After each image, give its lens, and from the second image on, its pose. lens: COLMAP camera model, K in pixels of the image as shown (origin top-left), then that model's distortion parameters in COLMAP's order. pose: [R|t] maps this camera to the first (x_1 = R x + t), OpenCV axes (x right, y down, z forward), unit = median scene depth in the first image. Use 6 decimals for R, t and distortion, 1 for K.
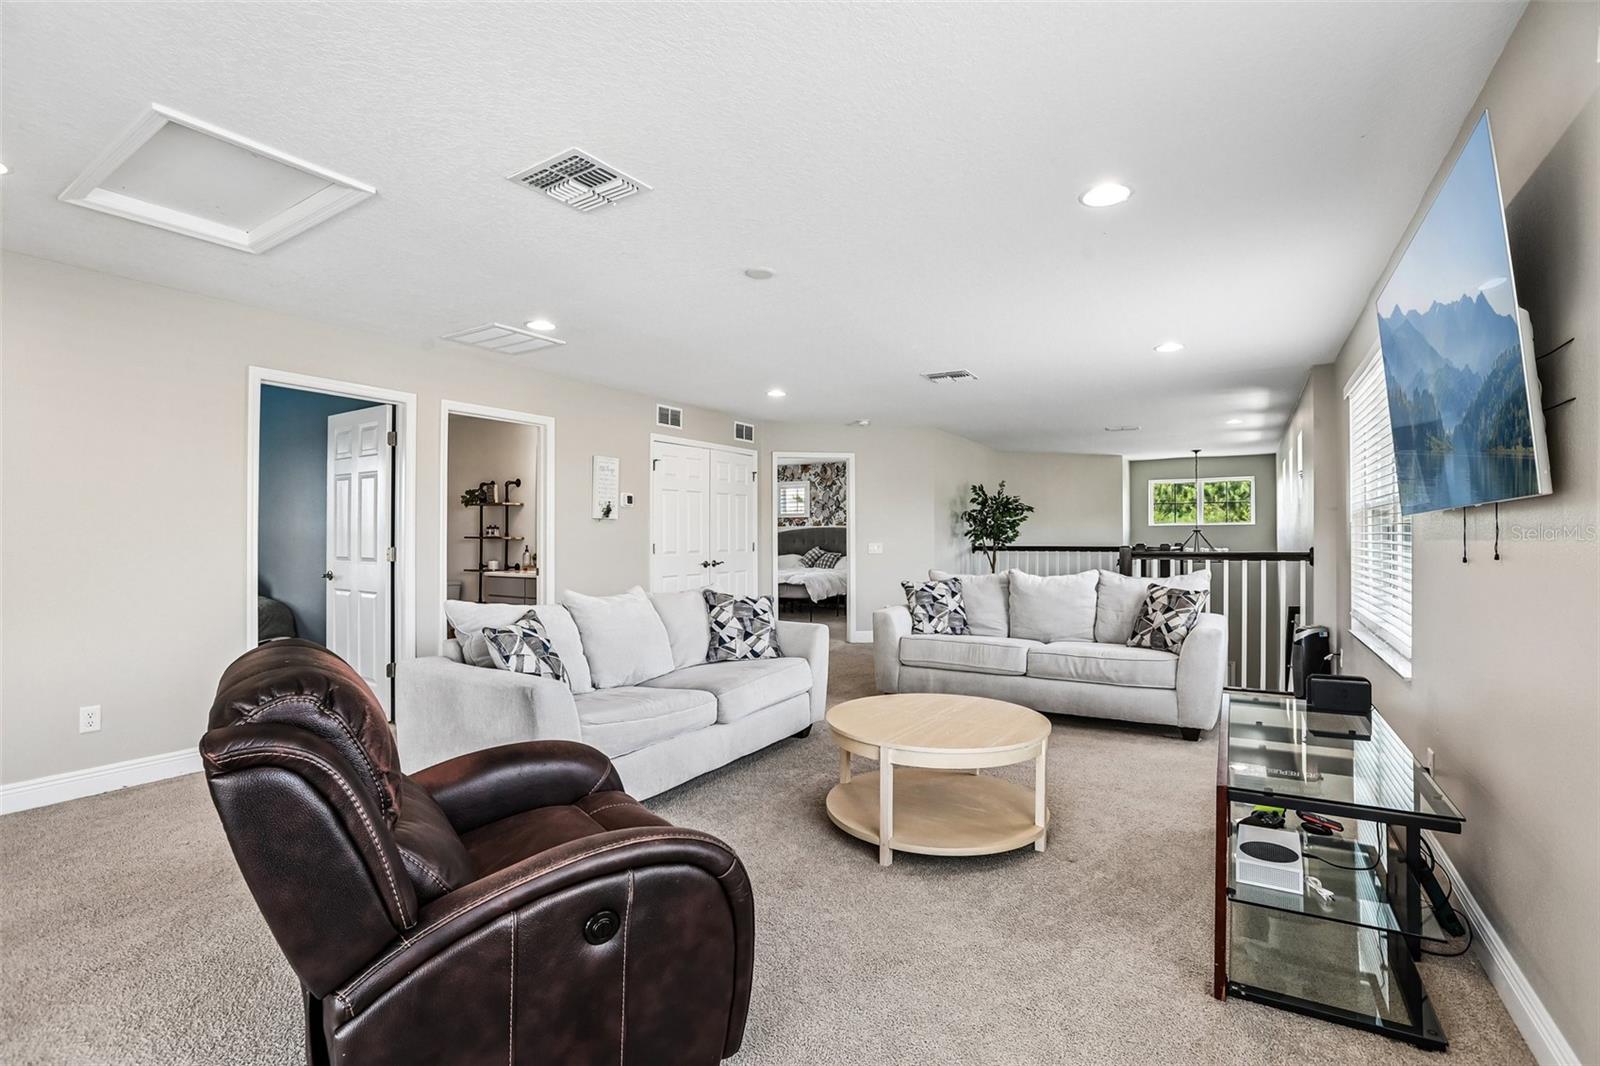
lens RADIAL K [[723.2, 0, 784.2], [0, 723.2, 532.9], [0, 0, 1]] dist [-0.026205, 0.000086]
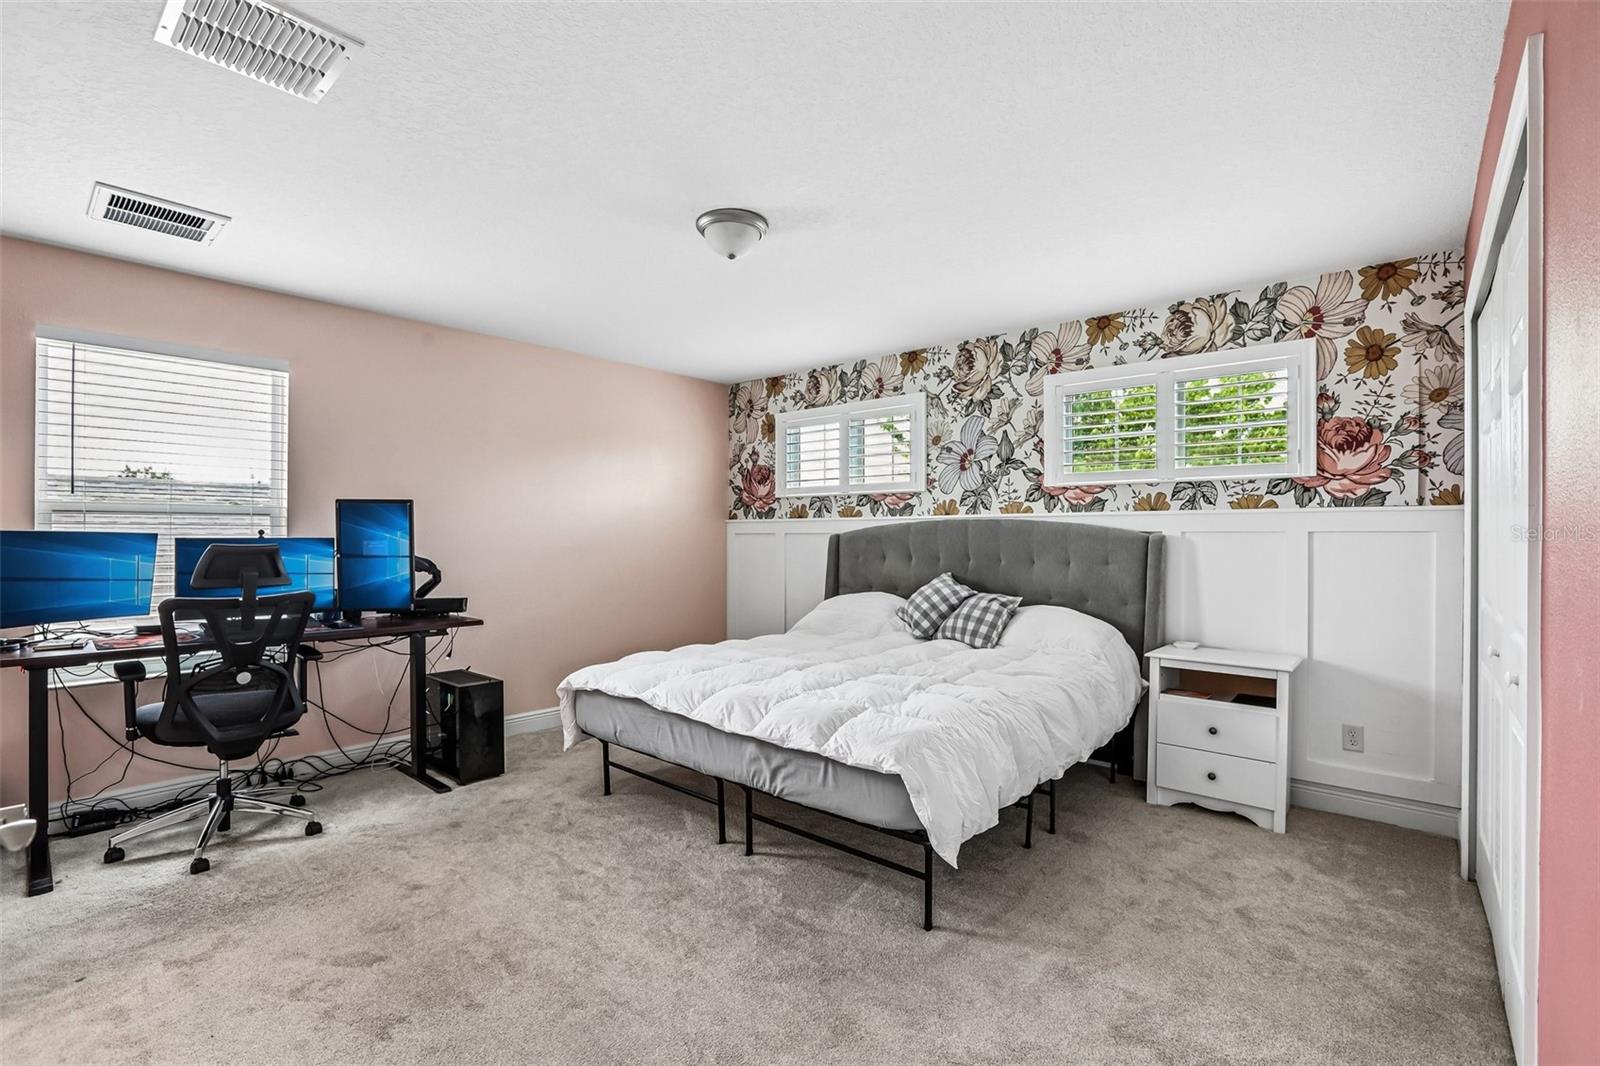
lens RADIAL K [[723.2, 0, 799.2], [0, 723.2, 533.1], [0, 0, 1]] dist [-0.026205, 0.000086]
pose [[0.990051, -0.000024, -0.140711, 0.023662], [0.001004, 0.999976, 0.006893, -0.003087], [0.140707, -0.006966, 0.990027, 0.633357]]
